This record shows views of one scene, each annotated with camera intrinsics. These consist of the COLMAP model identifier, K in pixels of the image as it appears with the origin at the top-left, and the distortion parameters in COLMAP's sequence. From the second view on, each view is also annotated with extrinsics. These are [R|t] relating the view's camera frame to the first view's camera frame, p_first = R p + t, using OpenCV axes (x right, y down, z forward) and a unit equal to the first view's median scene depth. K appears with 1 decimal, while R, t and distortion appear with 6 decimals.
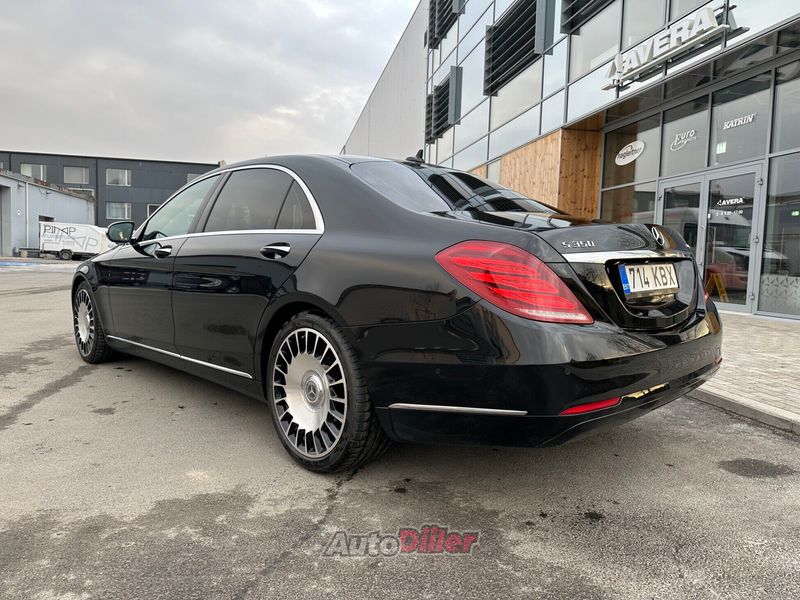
lens RADIAL K [[566.4, 0, 404.7], [0, 566.4, 297.9], [0, 0, 1]] dist [0.056186, -0.074036]
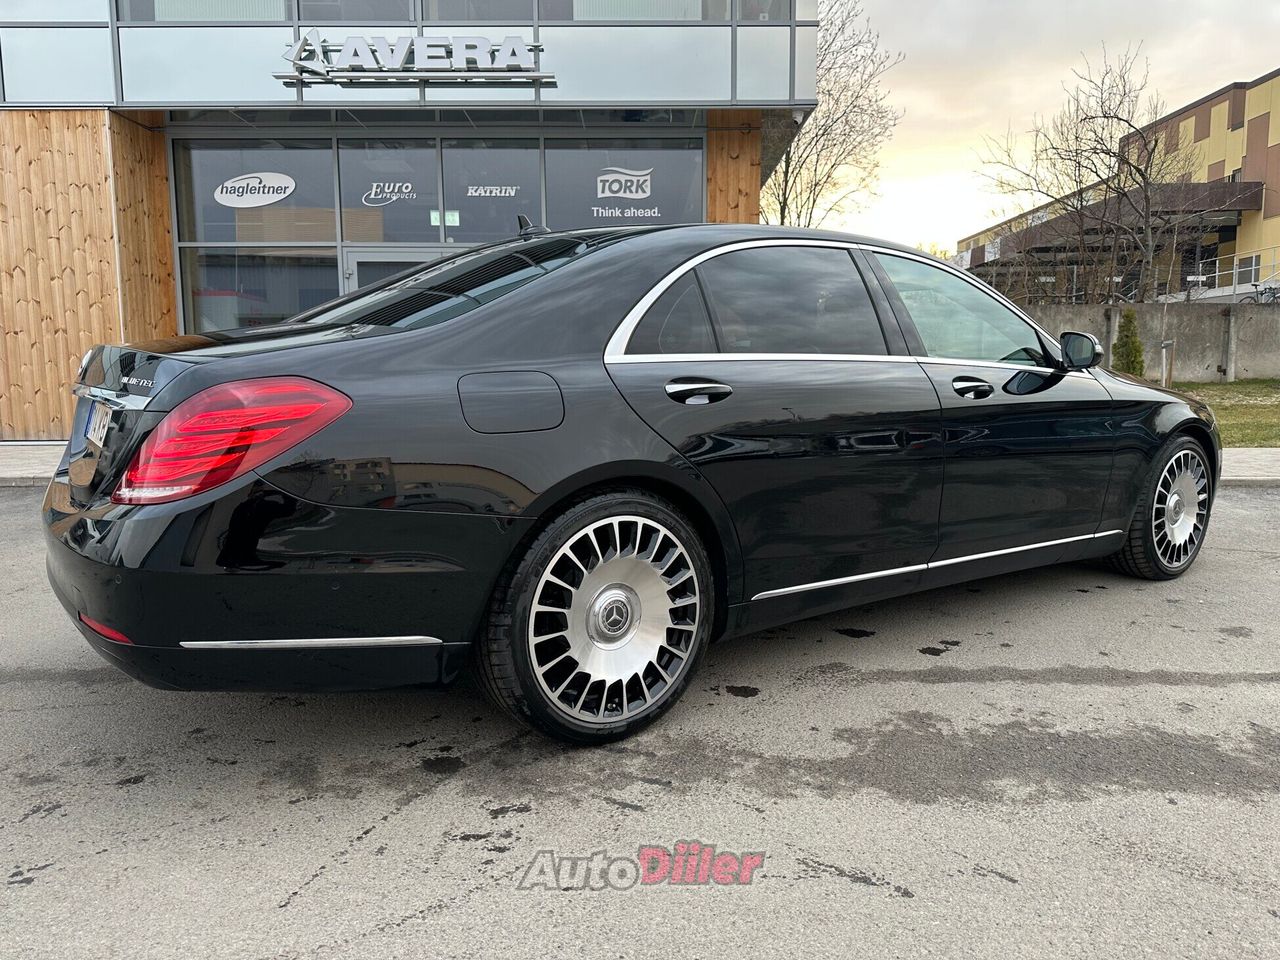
lens RADIAL K [[906.3, 0, 647.5], [0, 906.3, 476.6], [0, 0, 1]] dist [0.056186, -0.074036]
pose [[0.189591, -0.142797, 0.971424, -0.453710], [0.079262, 0.988365, 0.129818, -0.046691], [-0.978659, 0.052385, 0.198703, 0.396248]]
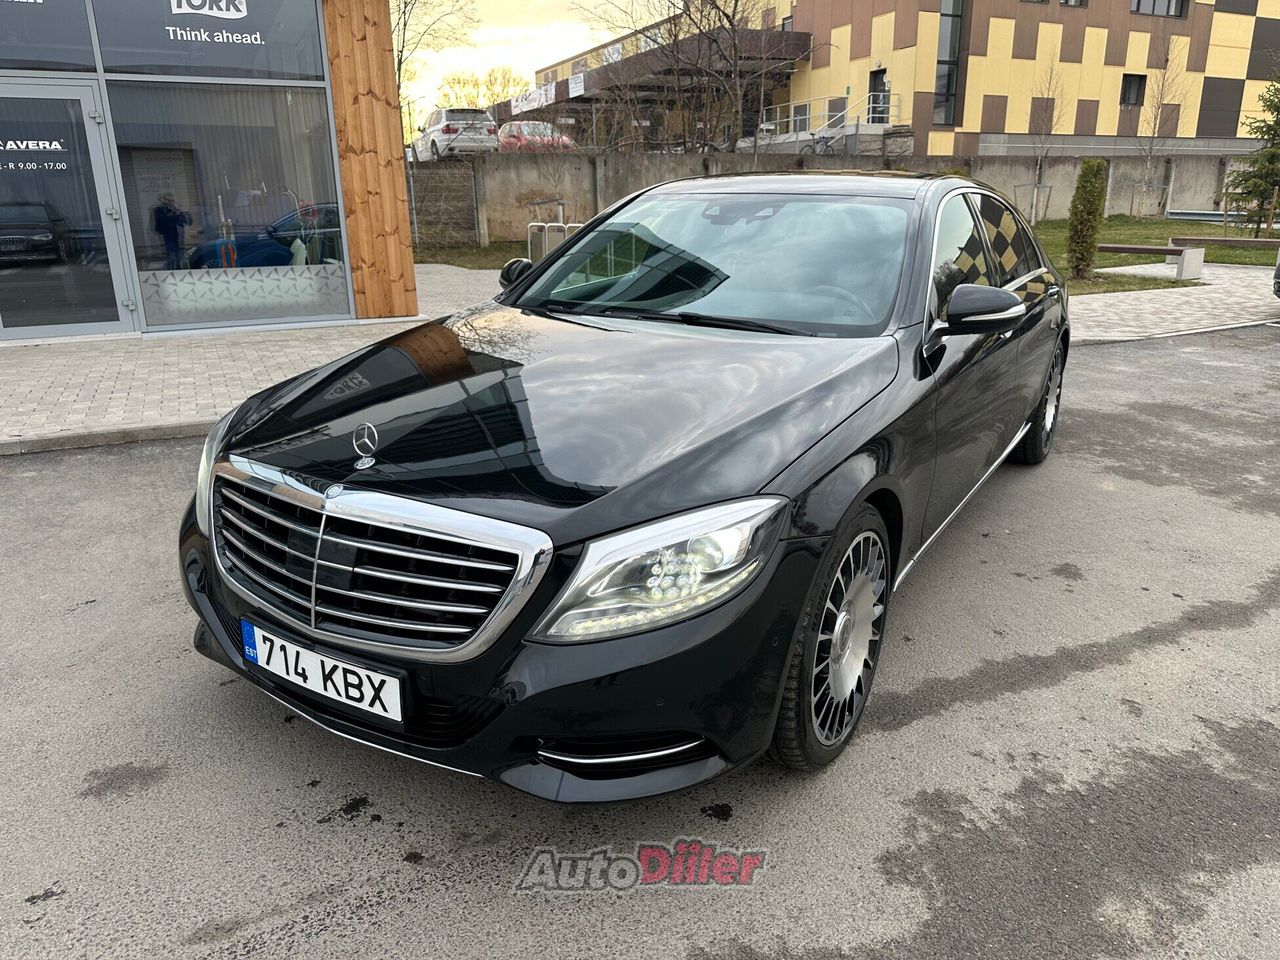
lens RADIAL K [[906.3, 0, 647.5], [0, 906.3, 476.6], [0, 0, 1]] dist [0.056186, -0.074036]
pose [[-0.252272, -0.305095, 0.918301, -0.371139], [0.071463, 0.940529, 0.332112, -0.082403], [-0.965014, 0.149407, -0.215466, 0.464012]]
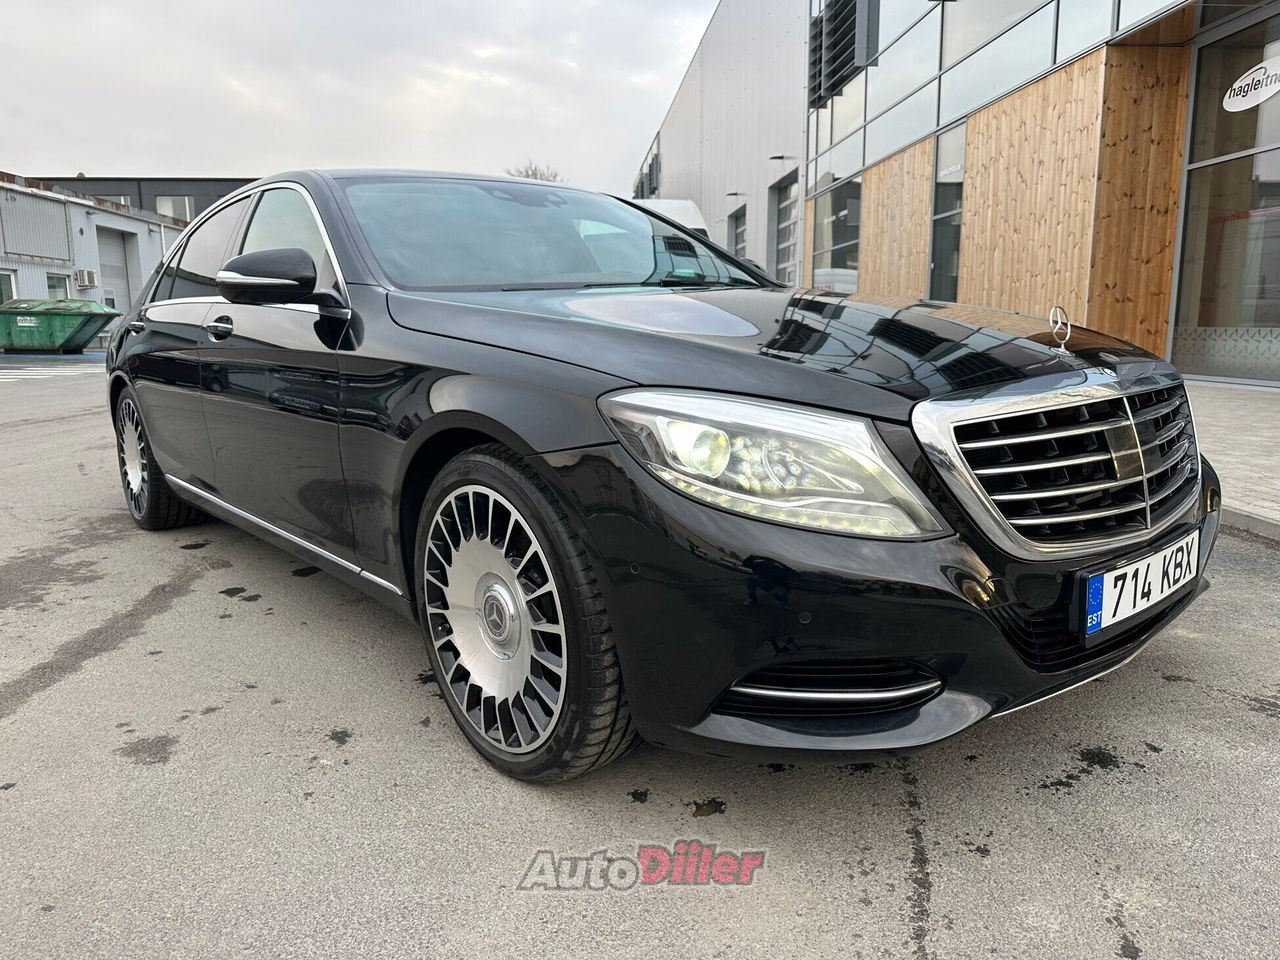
lens RADIAL K [[920.9, 0, 643.9], [0, 920.9, 479.4], [0, 0, 1]] dist [-0.005718, 0.003266]
pose [[0.991614, -0.018727, -0.127868, -0.028887], [0.031196, 0.994871, 0.096225, -0.009707], [0.125410, -0.099407, 0.987112, 0.120440]]
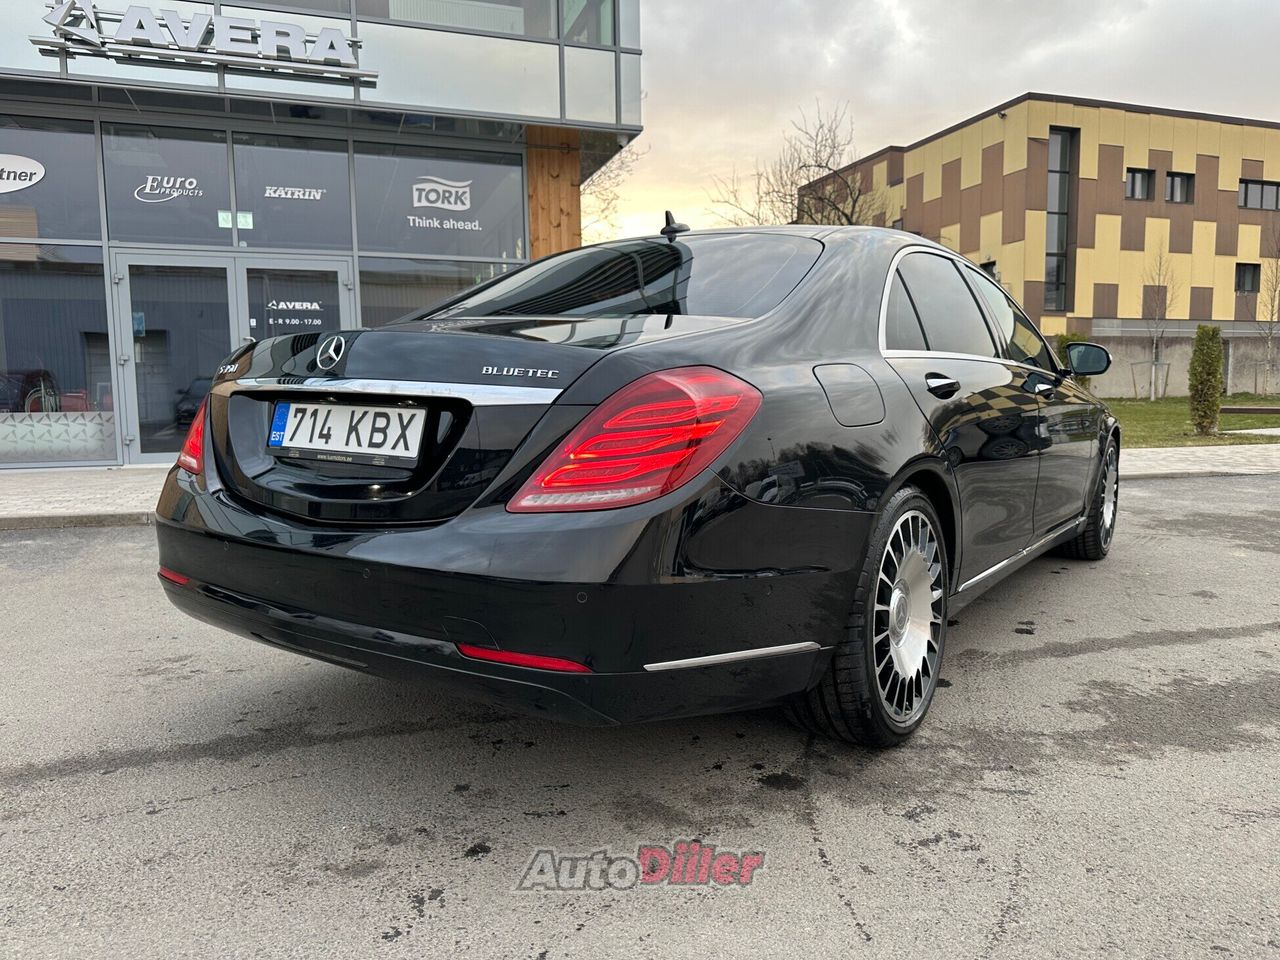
lens RADIAL K [[914.4, 0, 646.3], [0, 914.4, 484.2], [0, 0, 1]] dist [0.009548, -0.007950]
pose [[-0.136127, -0.124125, 0.982885, -0.450718], [0.075715, 0.987915, 0.135246, -0.049874], [-0.987794, 0.092830, -0.125083, 0.522352]]
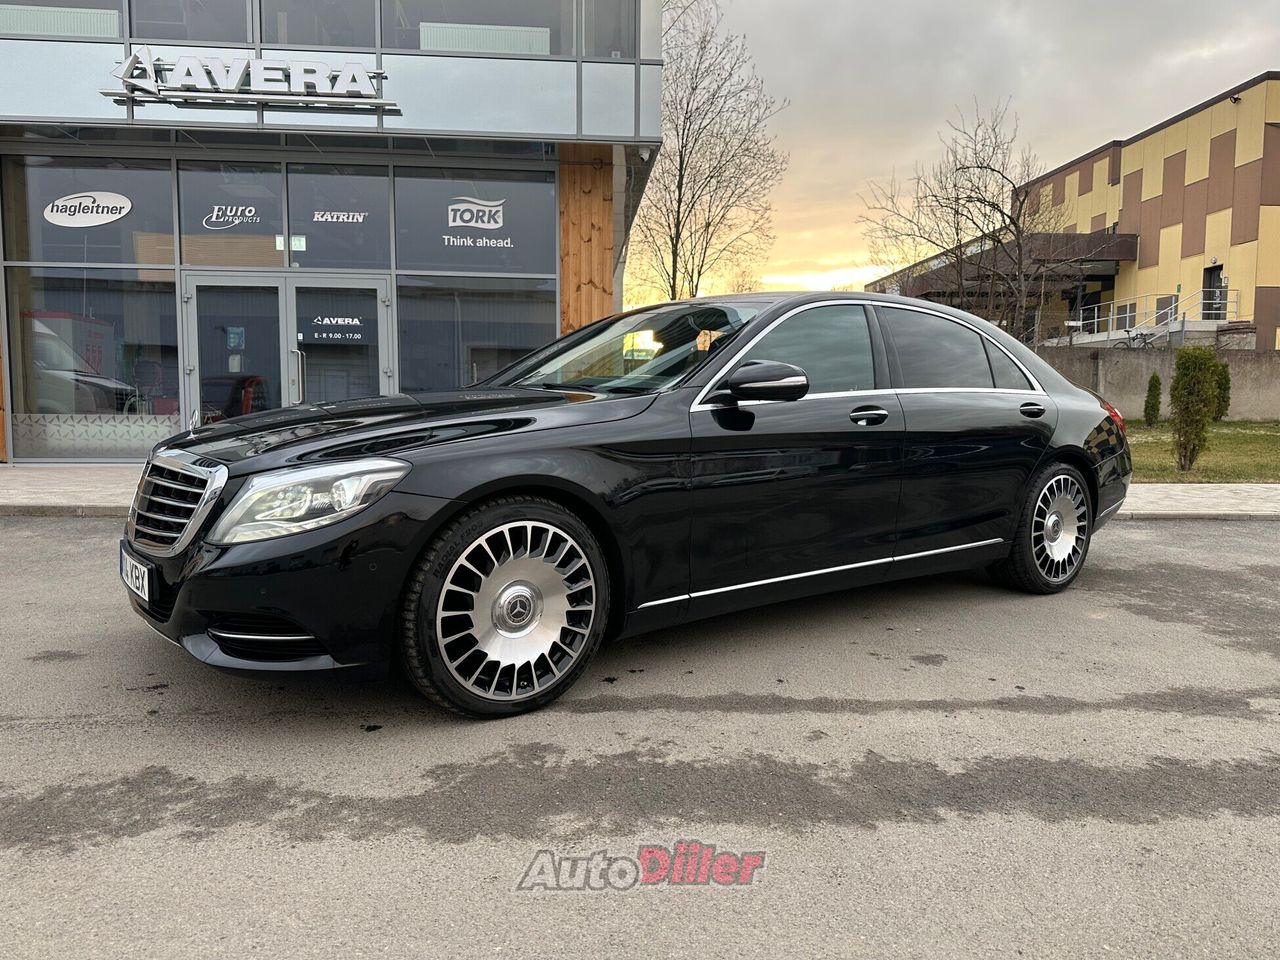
lens RADIAL K [[905.1, 0, 640.2], [0, 905.1, 482.1], [0, 0, 1]] dist [0.042037, -0.045976]
pose [[0.119373, -0.109721, 0.986768, -0.433970], [0.065143, 0.992599, 0.102489, -0.037251], [-0.990710, 0.052047, 0.125637, 0.325827]]
